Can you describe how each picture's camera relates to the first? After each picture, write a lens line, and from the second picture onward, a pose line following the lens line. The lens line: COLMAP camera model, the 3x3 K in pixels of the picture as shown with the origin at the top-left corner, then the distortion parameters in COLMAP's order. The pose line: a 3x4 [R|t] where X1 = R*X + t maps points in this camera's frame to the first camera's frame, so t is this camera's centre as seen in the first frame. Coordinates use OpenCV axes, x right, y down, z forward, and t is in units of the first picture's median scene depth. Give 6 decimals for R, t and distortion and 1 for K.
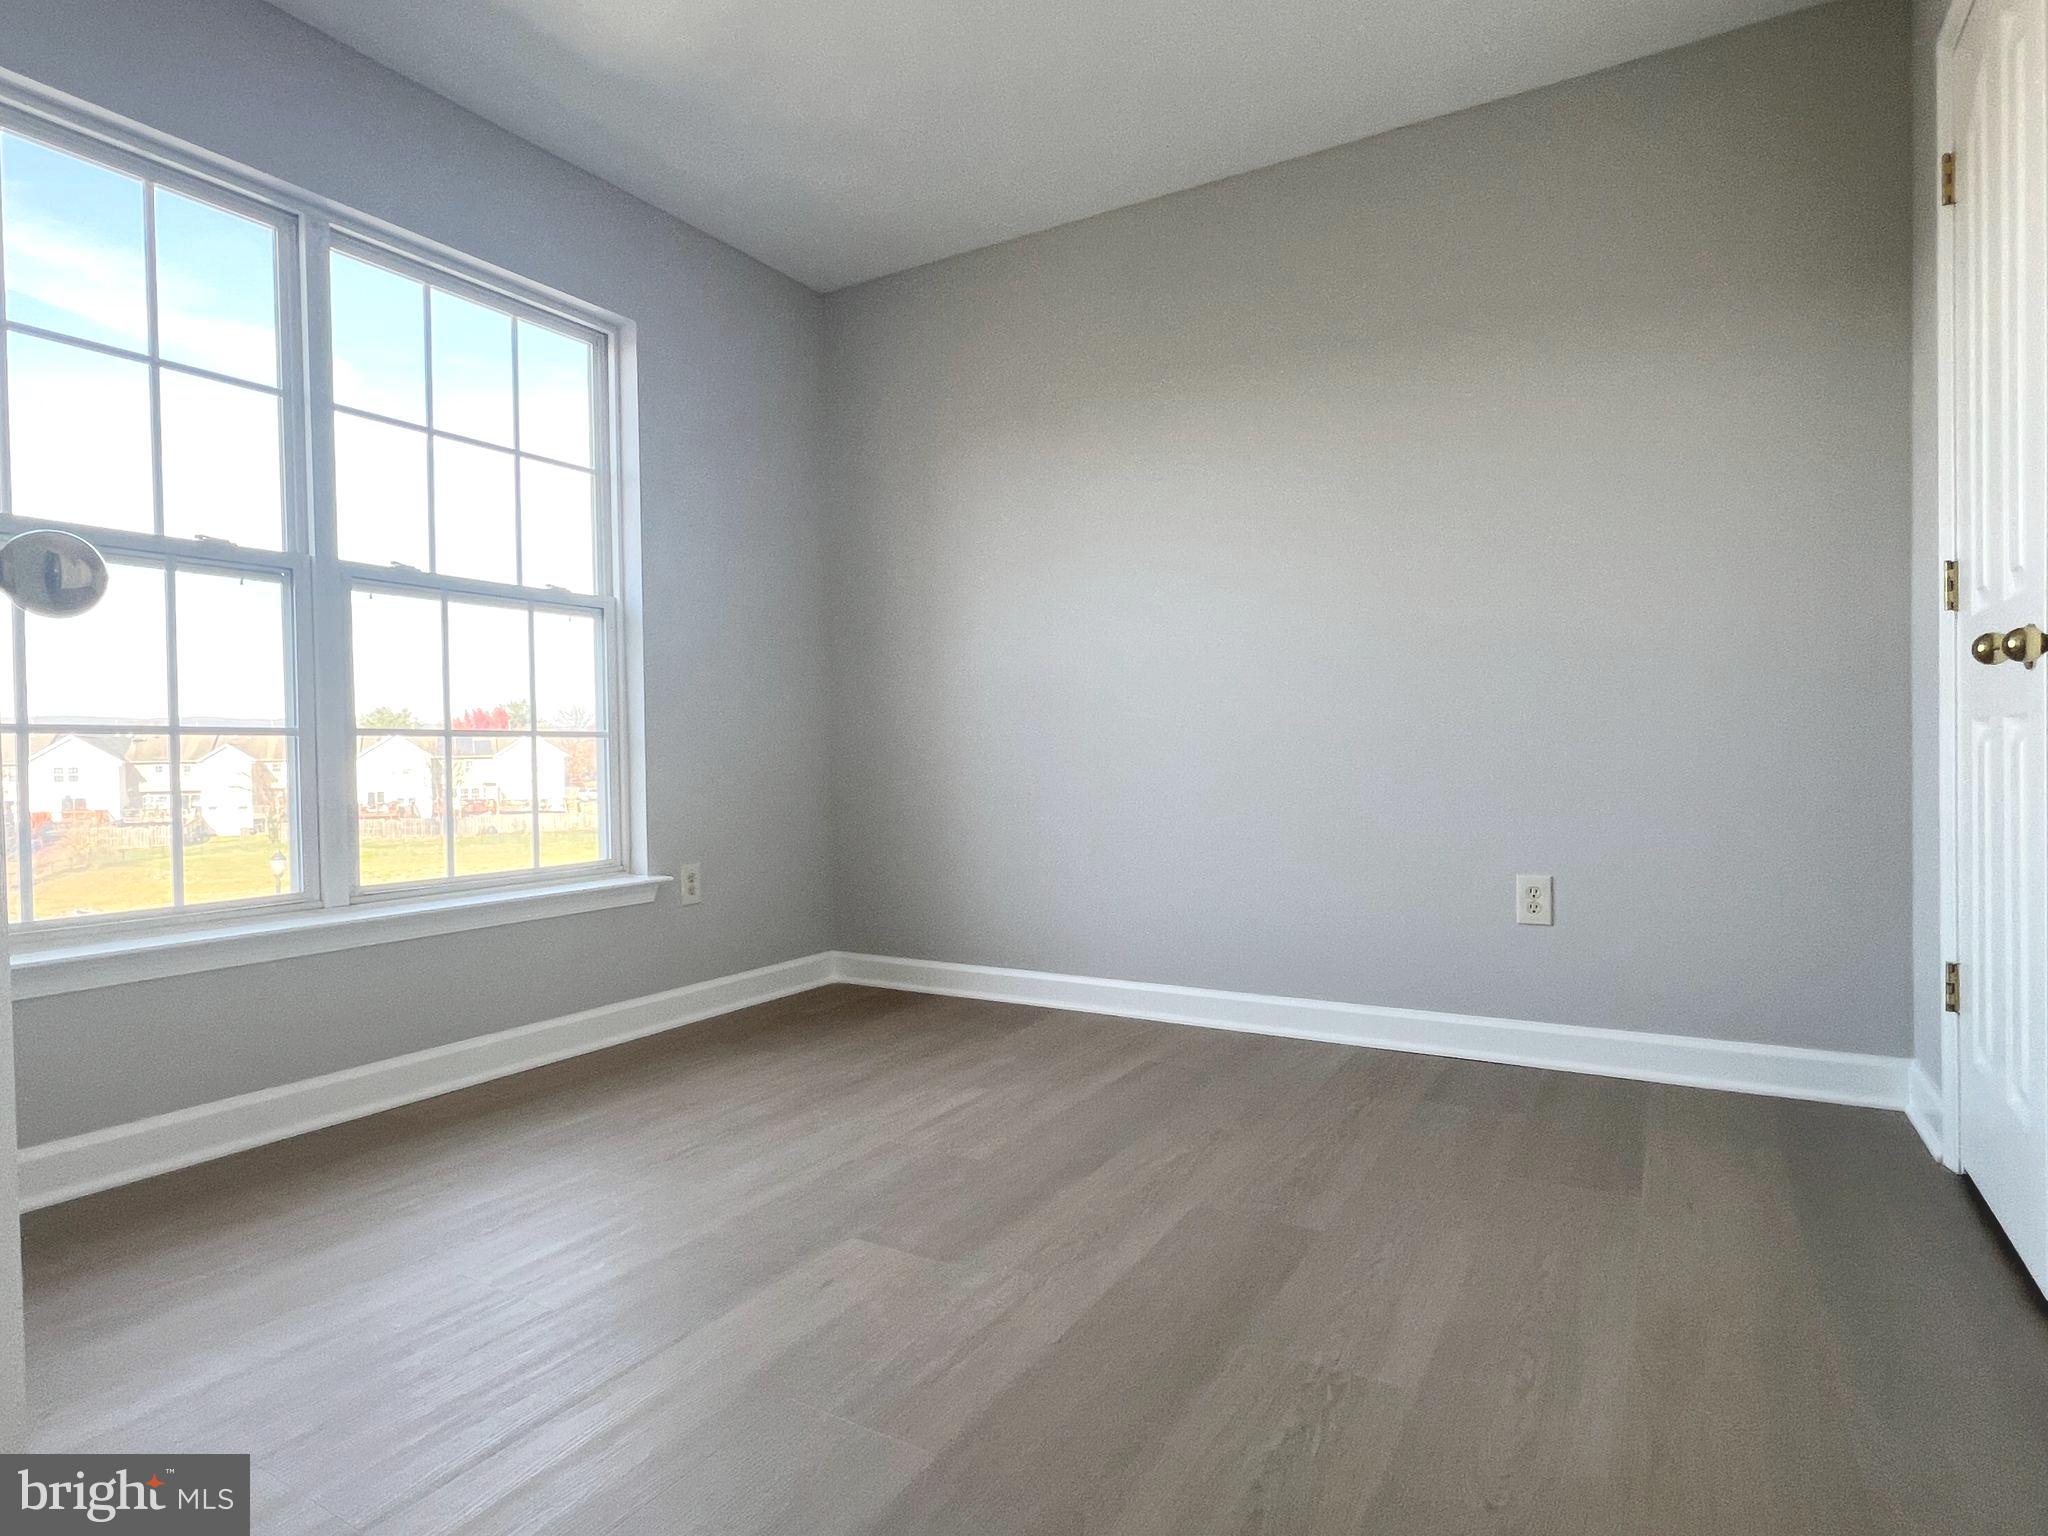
lens RADIAL K [[1110.6, 0, 1019.9], [0, 1110.6, 771.0], [0, 0, 1]] dist [-0.002698, 0.000668]
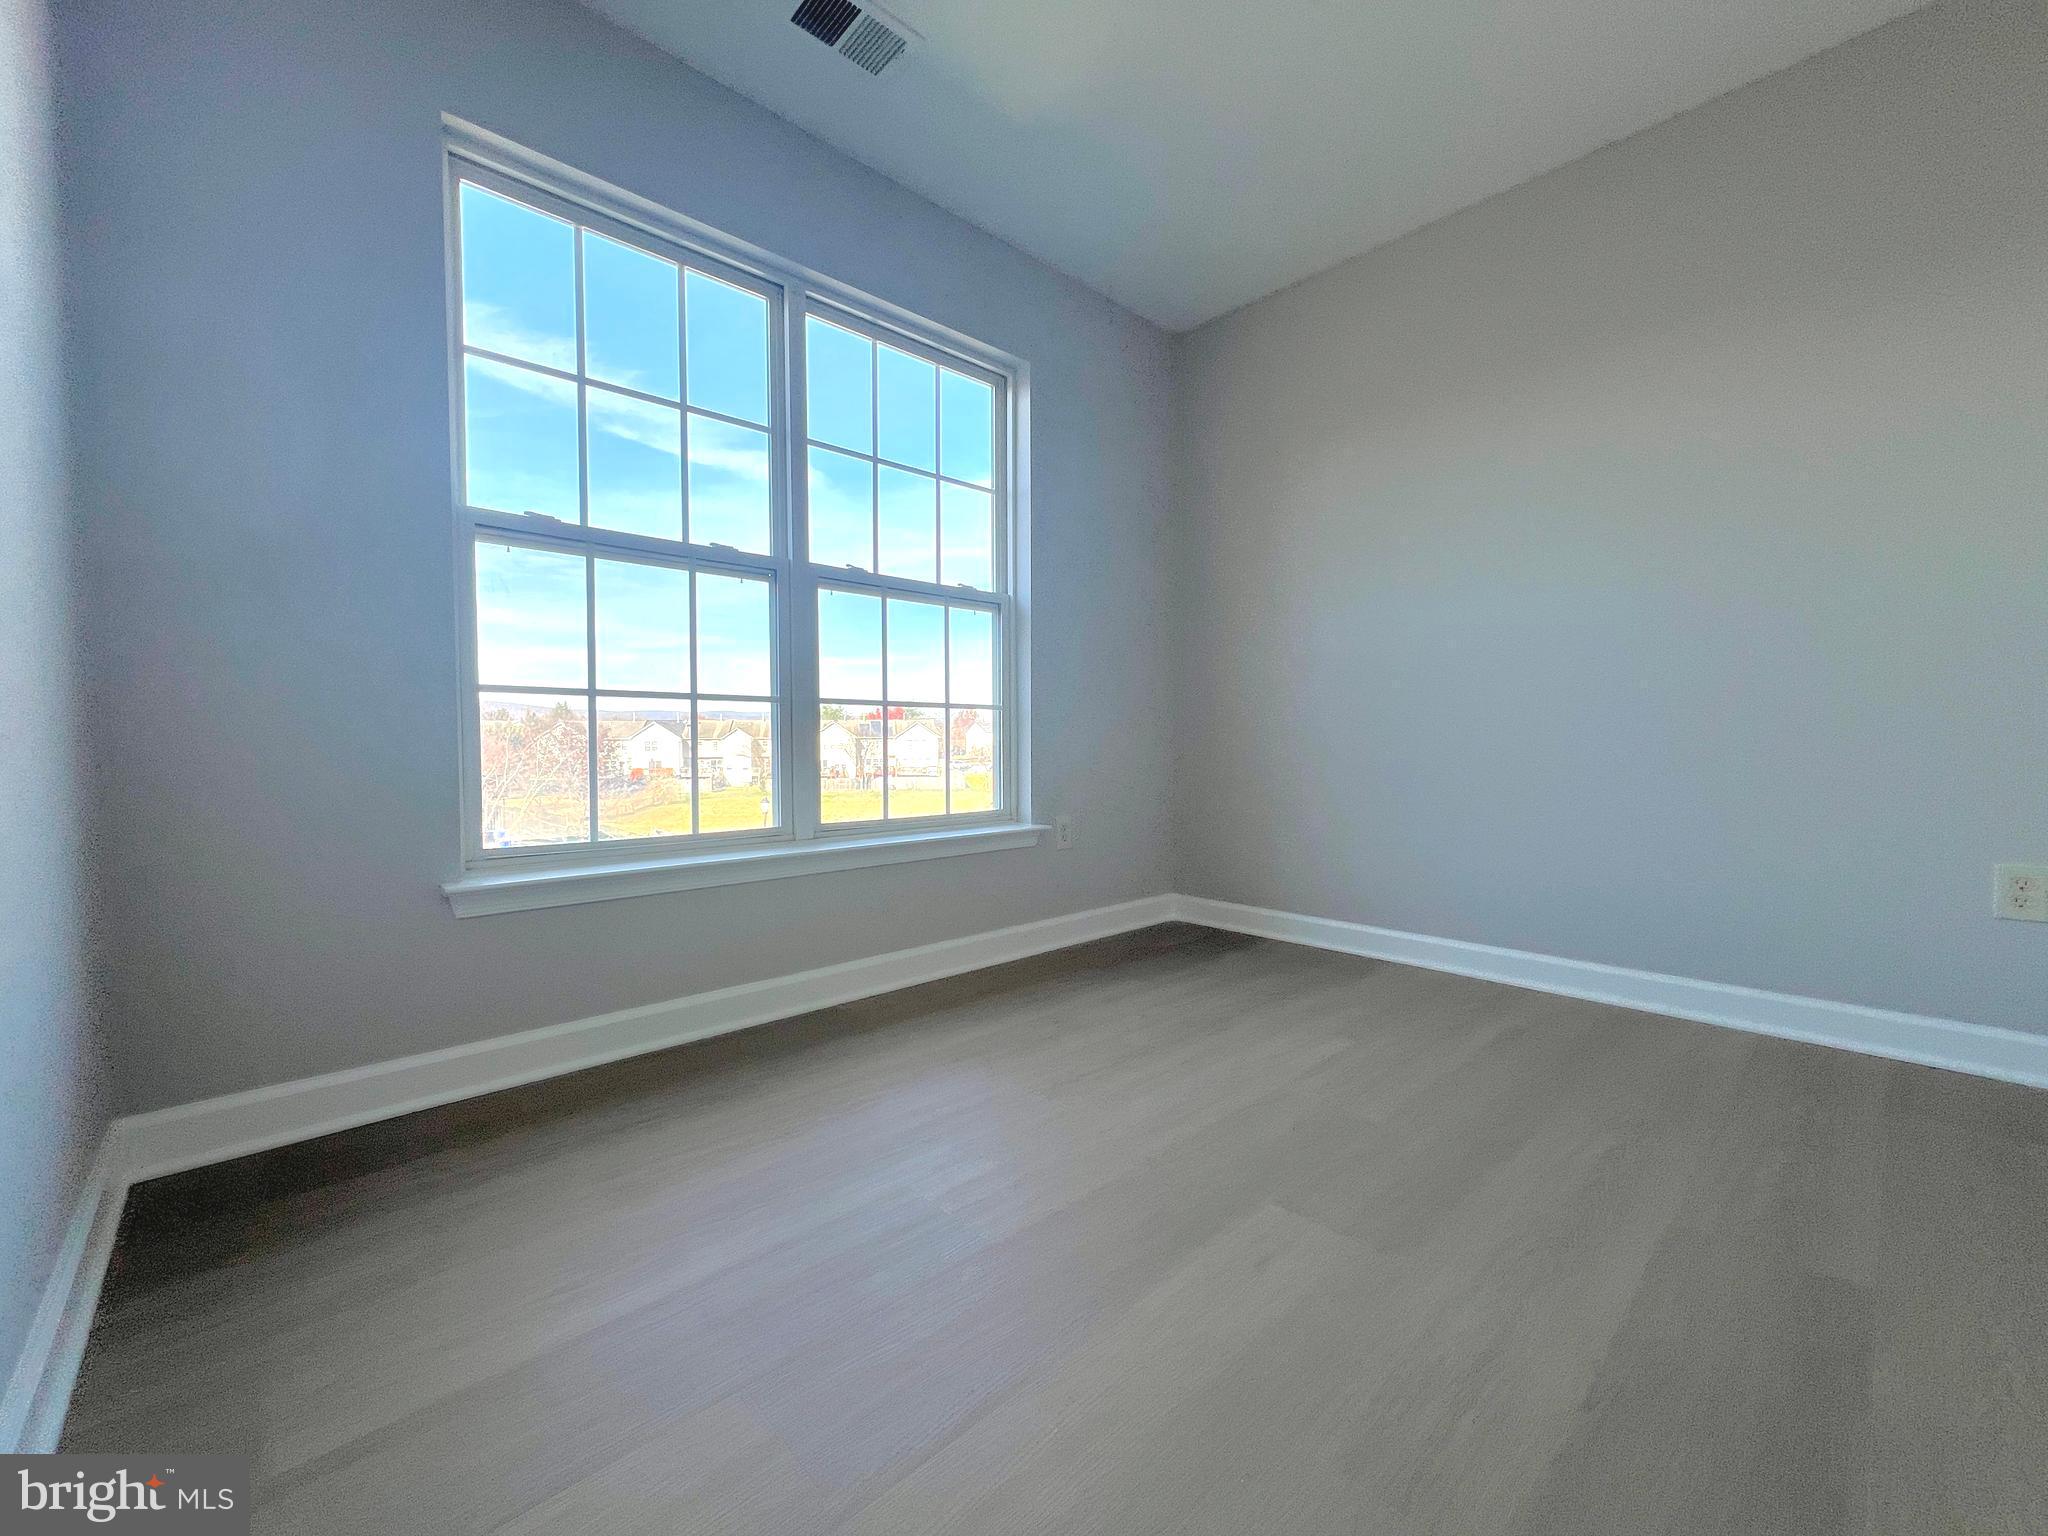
lens RADIAL K [[821.1, 0, 1027.7], [0, 821.1, 765.6], [0, 0, 1]] dist [-0.002265, -0.000293]
pose [[0.960743, 0.020603, -0.276673, -0.095972], [-0.015922, 0.999690, 0.019155, 0.013928], [0.276982, -0.013998, 0.960773, 0.144437]]
